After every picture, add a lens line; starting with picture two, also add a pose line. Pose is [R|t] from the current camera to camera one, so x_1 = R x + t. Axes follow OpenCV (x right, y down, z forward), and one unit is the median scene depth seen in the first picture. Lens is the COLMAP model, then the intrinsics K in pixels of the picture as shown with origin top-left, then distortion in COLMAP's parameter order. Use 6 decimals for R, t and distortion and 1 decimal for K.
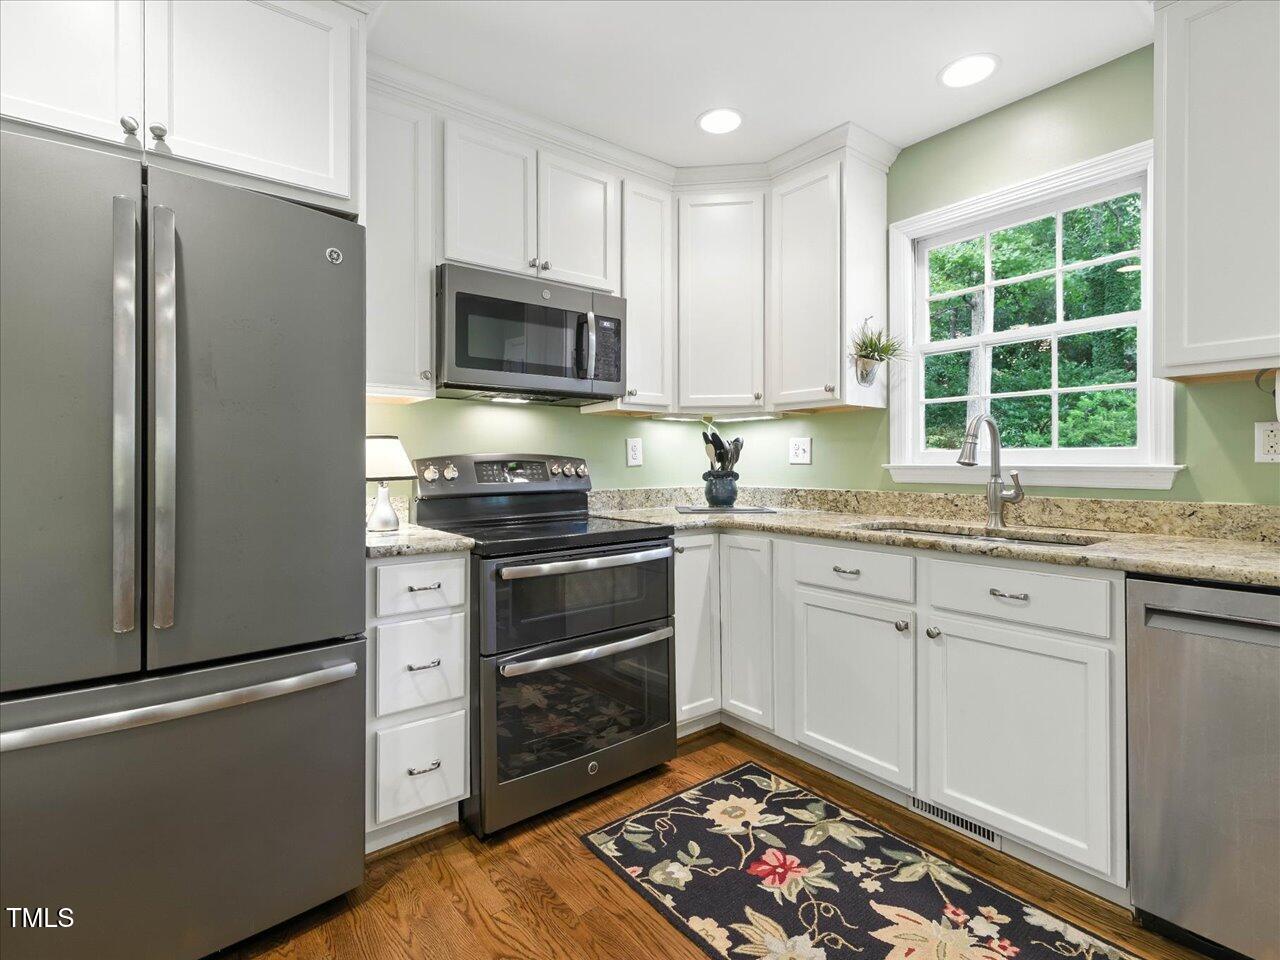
lens RADIAL K [[616.0, 0, 643.3], [0, 616.0, 464.2], [0, 0, 1]] dist [0.000557, 0.000022]
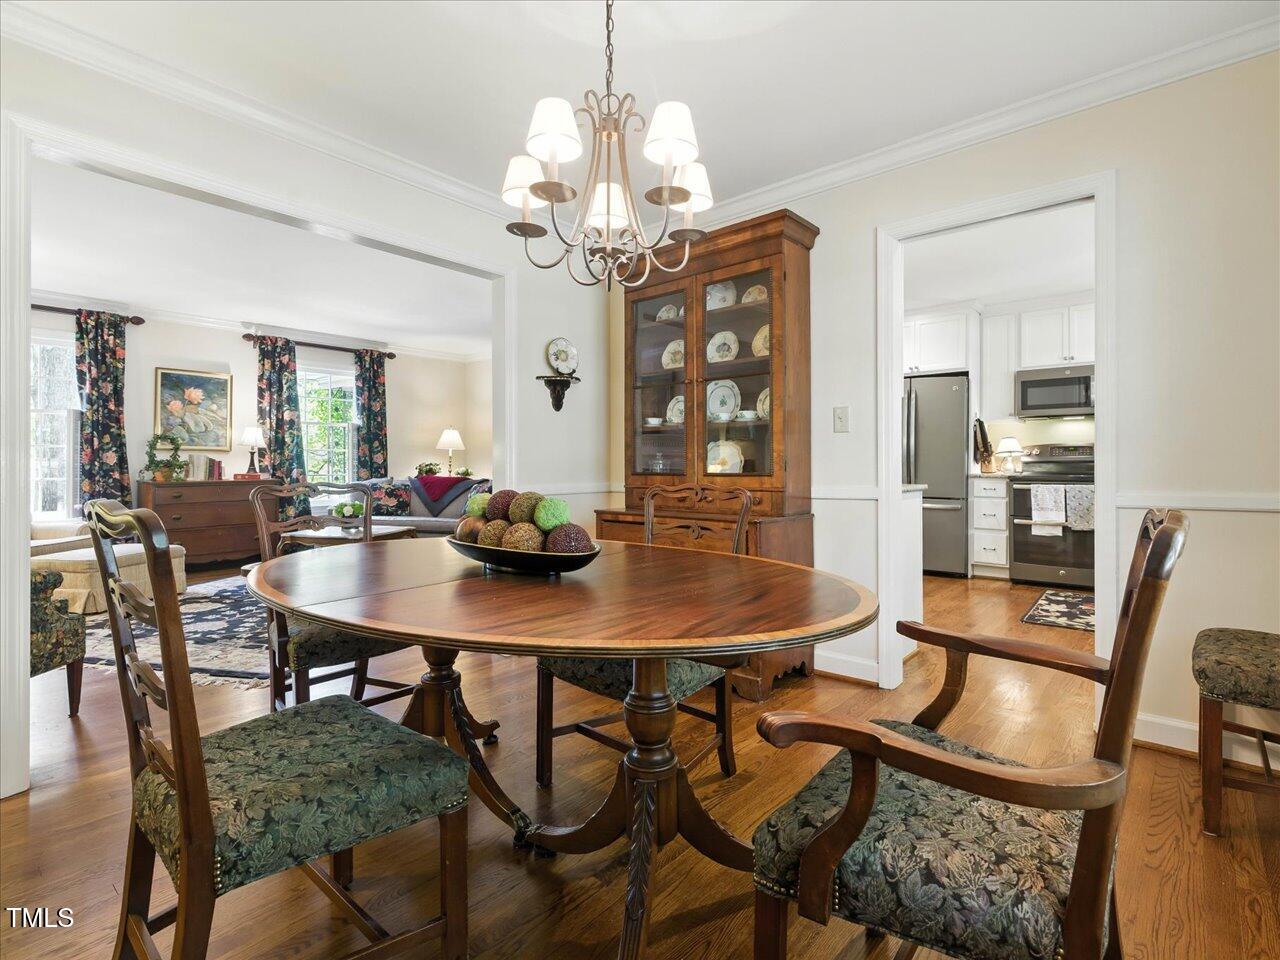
lens RADIAL K [[616.0, 0, 643.3], [0, 616.0, 464.2], [0, 0, 1]] dist [0.000557, 0.000022]
pose [[0.184451, -0.001191, -0.982841, 2.240641], [0.006649, 0.999978, 0.000036, 0.063350], [0.982819, -0.006542, 0.184455, -1.198229]]
